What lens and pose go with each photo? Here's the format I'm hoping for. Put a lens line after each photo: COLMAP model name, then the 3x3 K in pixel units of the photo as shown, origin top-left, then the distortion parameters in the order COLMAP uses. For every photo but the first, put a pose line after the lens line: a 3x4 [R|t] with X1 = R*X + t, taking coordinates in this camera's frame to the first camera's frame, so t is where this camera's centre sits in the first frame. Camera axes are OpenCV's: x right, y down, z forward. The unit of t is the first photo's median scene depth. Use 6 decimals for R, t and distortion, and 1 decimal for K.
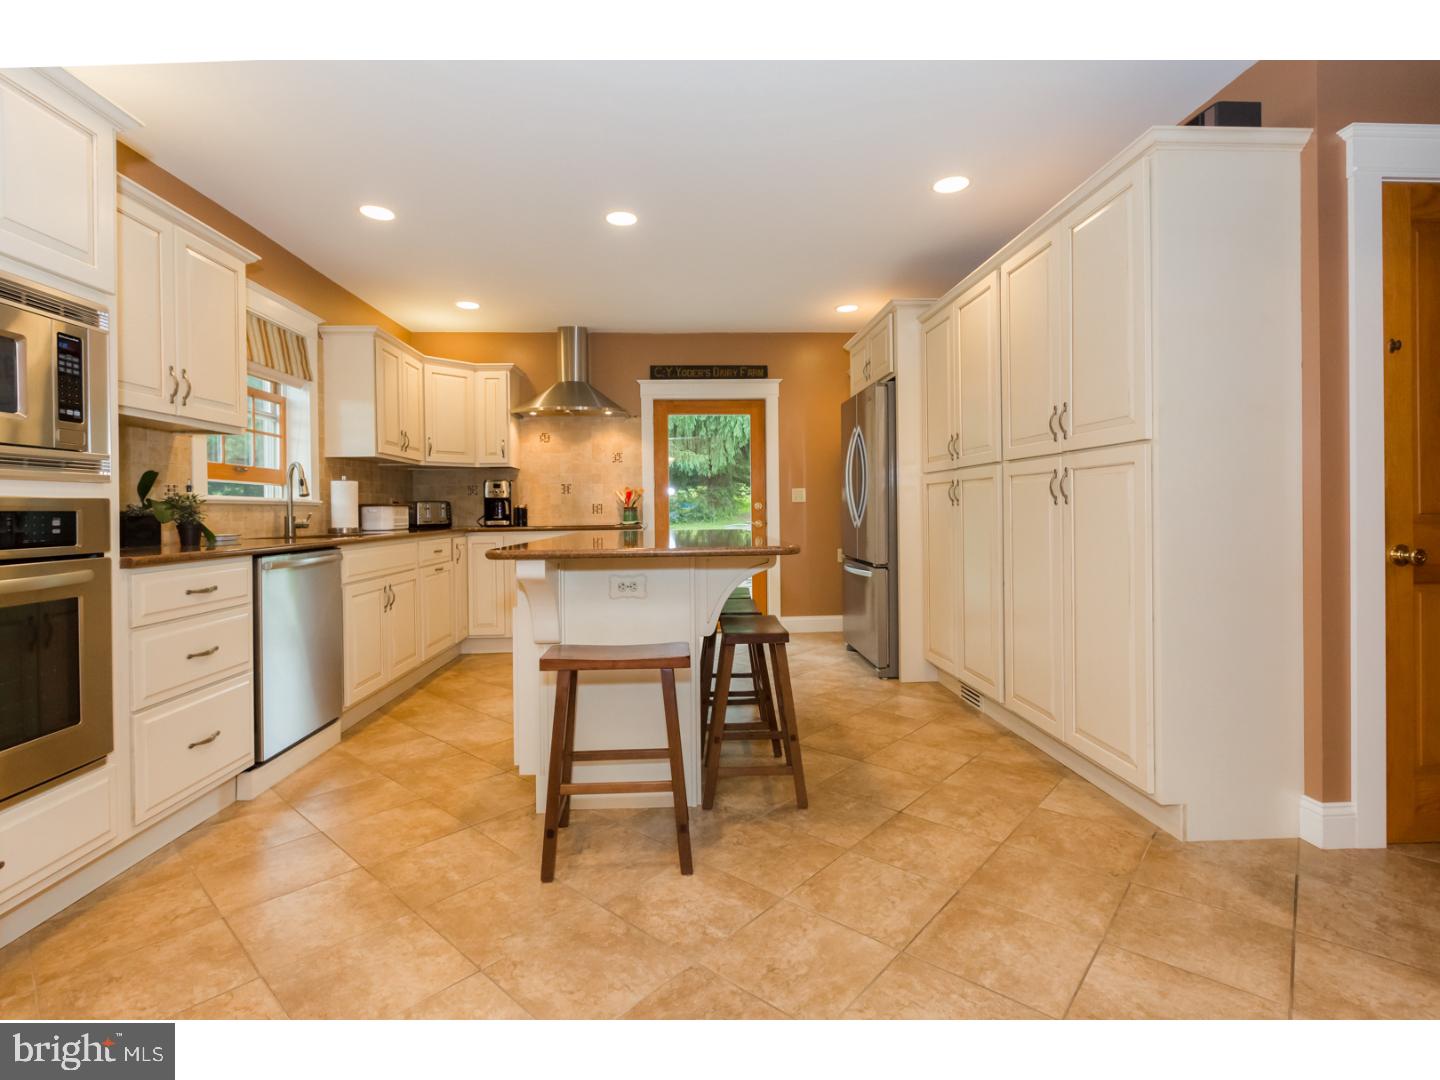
lens RADIAL K [[667.6, 0, 717.8], [0, 667.6, 512.6], [0, 0, 1]] dist [0.001295, 0.000230]
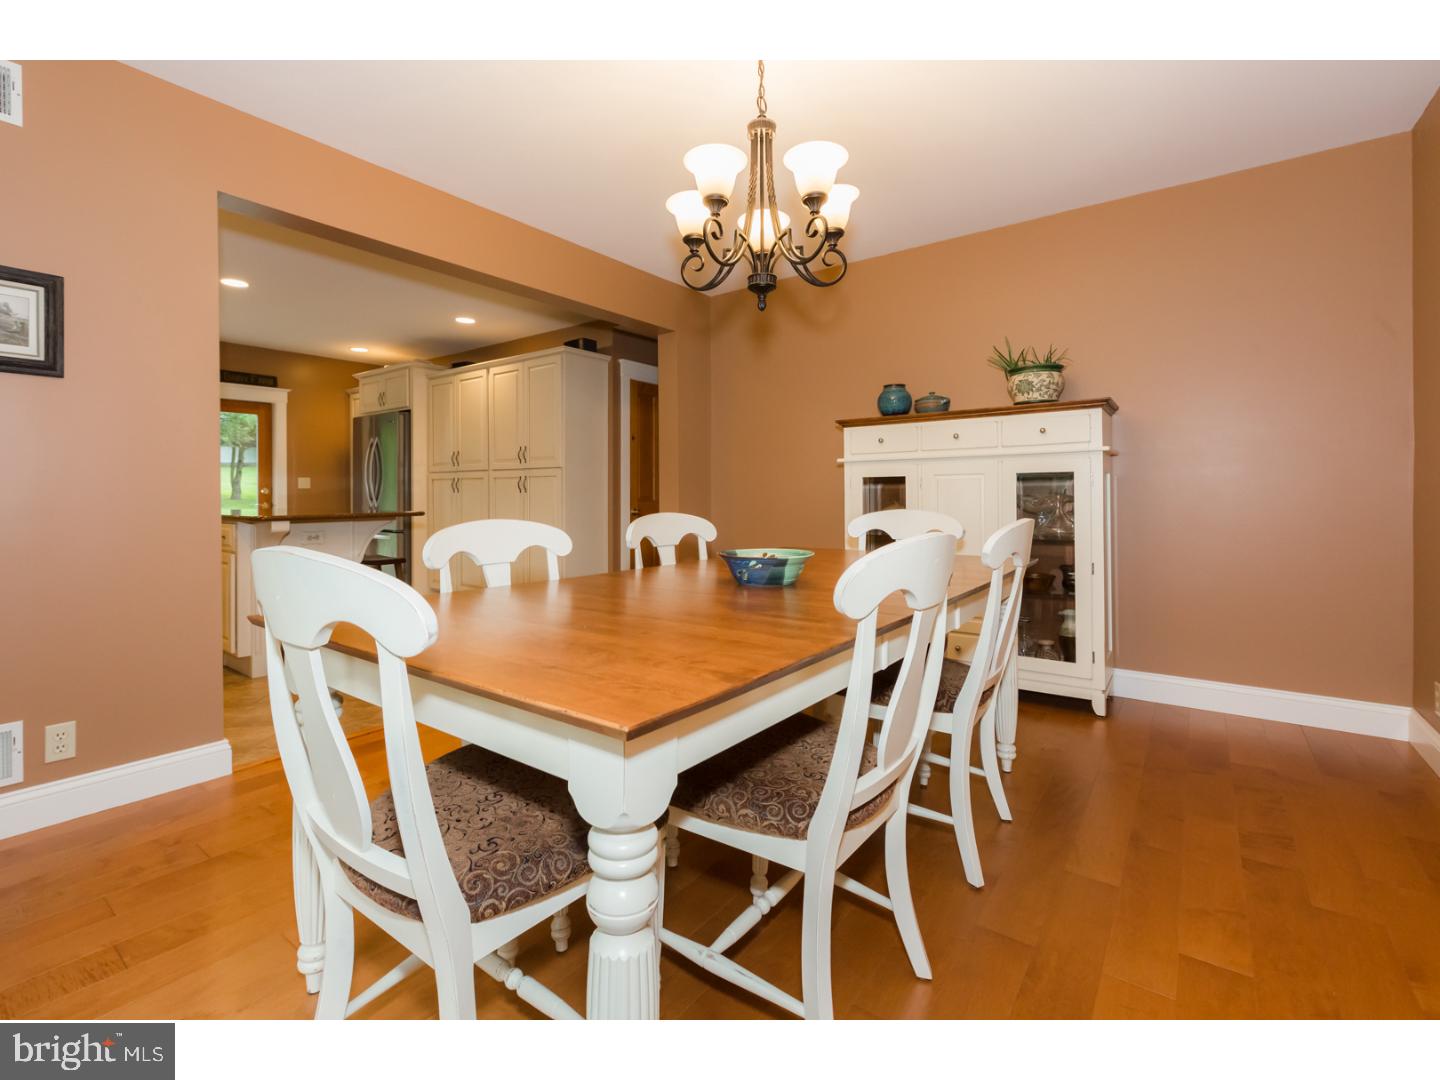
lens RADIAL K [[664.1, 0, 724.1], [0, 664.1, 508.4], [0, 0, 1]] dist [-0.052195, 0.018316]
pose [[0.628067, -0.006208, 0.778135, -0.473850], [-0.002397, 0.999948, 0.009913, 0.009799], [-0.778156, -0.008091, 0.628019, -0.541583]]
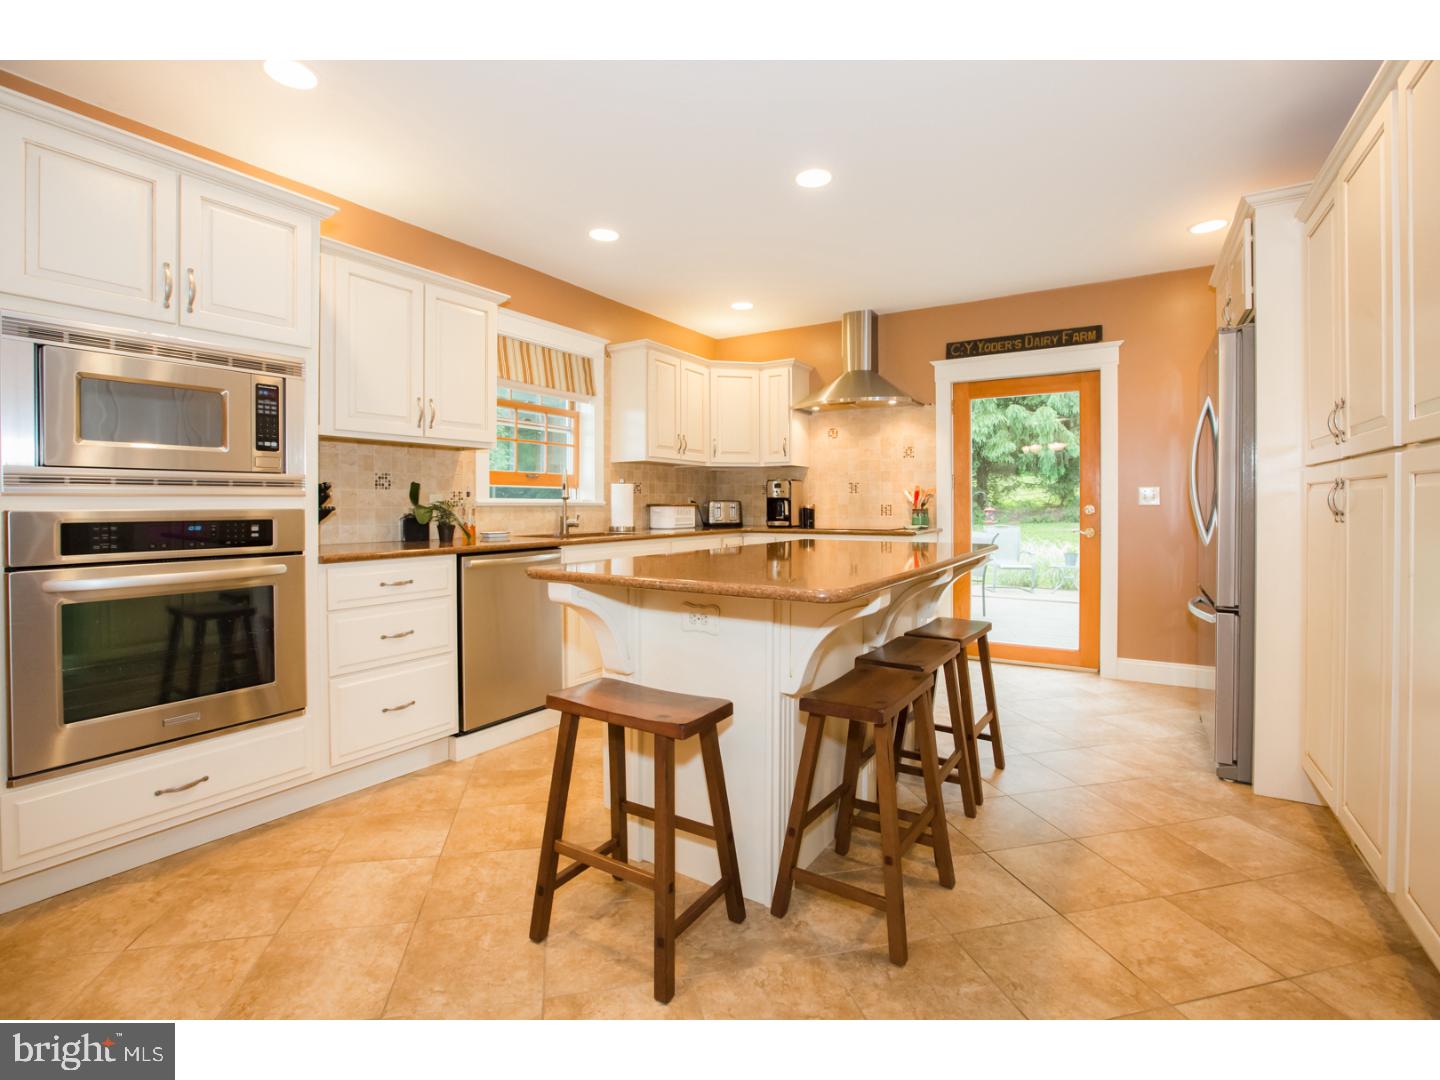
lens RADIAL K [[664.1, 0, 724.1], [0, 664.1, 508.4], [0, 0, 1]] dist [-0.052195, 0.018316]
pose [[0.817754, 0.014375, -0.575389, 0.213793], [-0.010730, 0.999895, 0.009730, -0.019982], [0.575468, -0.001783, 0.817822, 0.206943]]
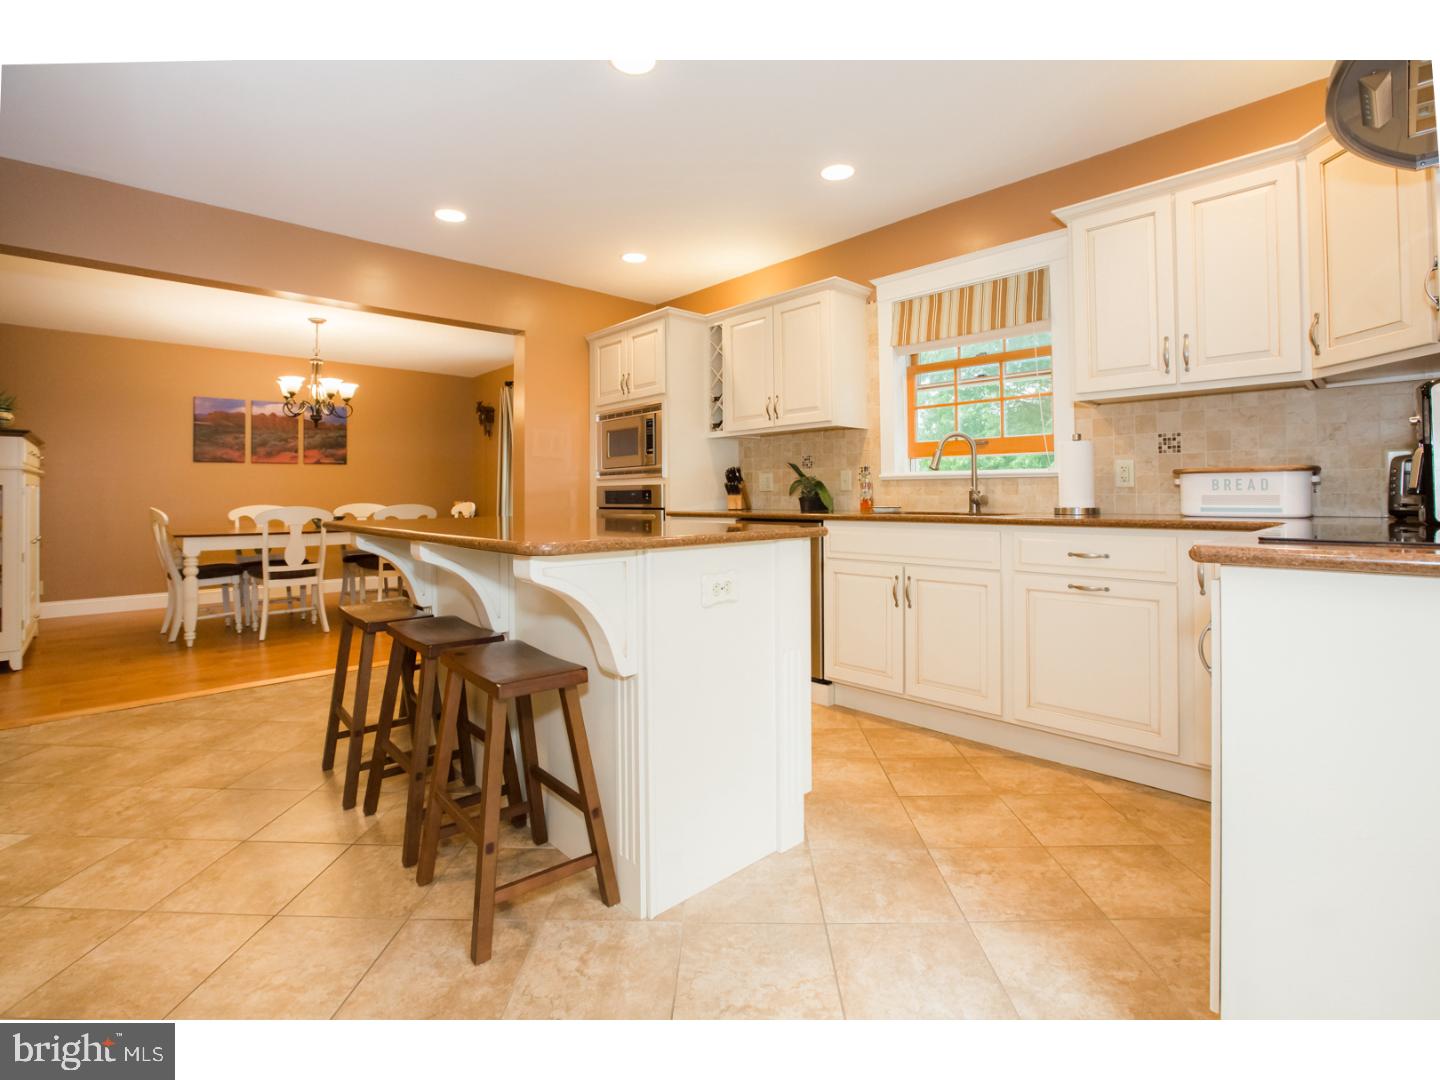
lens RADIAL K [[664.1, 0, 724.1], [0, 664.1, 508.4], [0, 0, 1]] dist [-0.052195, 0.018316]
pose [[-0.761289, 0.037184, -0.647346, 0.182177], [0.016828, 0.999151, 0.037602, -0.009890], [0.648195, 0.017733, -0.761268, 1.326558]]
